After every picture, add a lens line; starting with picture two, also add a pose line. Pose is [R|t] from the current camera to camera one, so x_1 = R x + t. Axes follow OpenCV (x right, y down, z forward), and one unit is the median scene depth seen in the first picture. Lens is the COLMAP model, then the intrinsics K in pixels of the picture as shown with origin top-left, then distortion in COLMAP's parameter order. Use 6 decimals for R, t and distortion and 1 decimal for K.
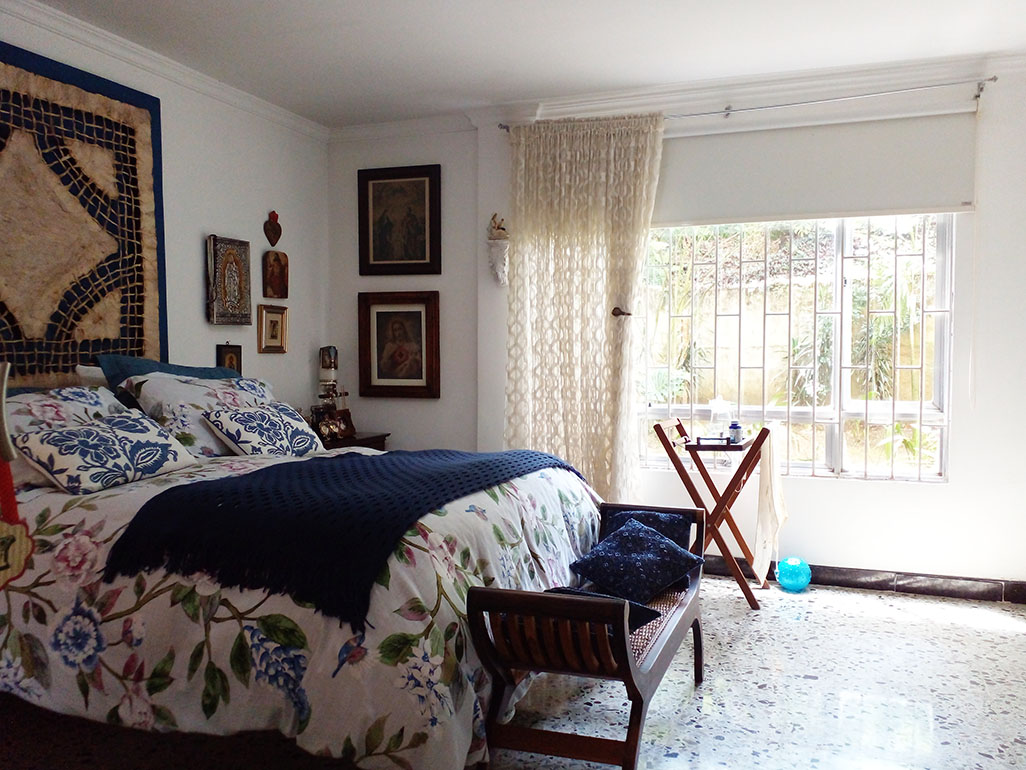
lens RADIAL K [[835.6, 0, 518.9], [0, 835.6, 388.0], [0, 0, 1]] dist [0.016584, 0.000128]
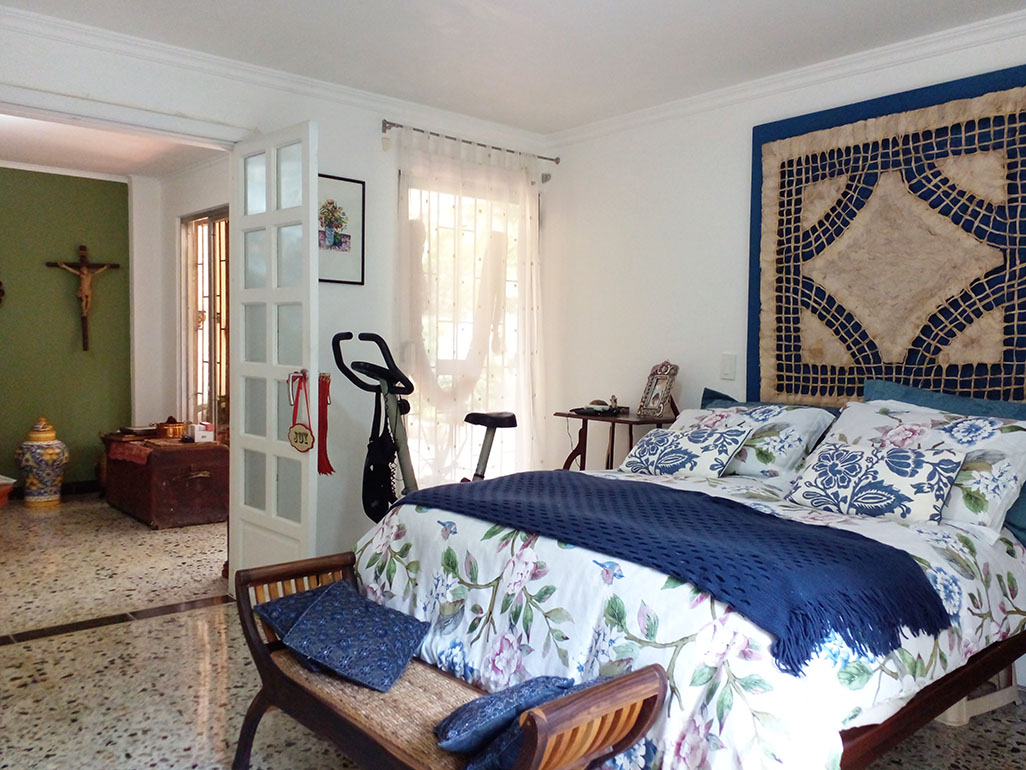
lens RADIAL K [[835.6, 0, 517.6], [0, 835.6, 381.0], [0, 0, 1]] dist [0.016584, 0.000128]
pose [[-0.453493, 0.031668, -0.890697, 0.560484], [-0.048607, 0.997002, 0.060196, -0.073224], [0.889933, 0.070593, -0.450594, 1.006532]]
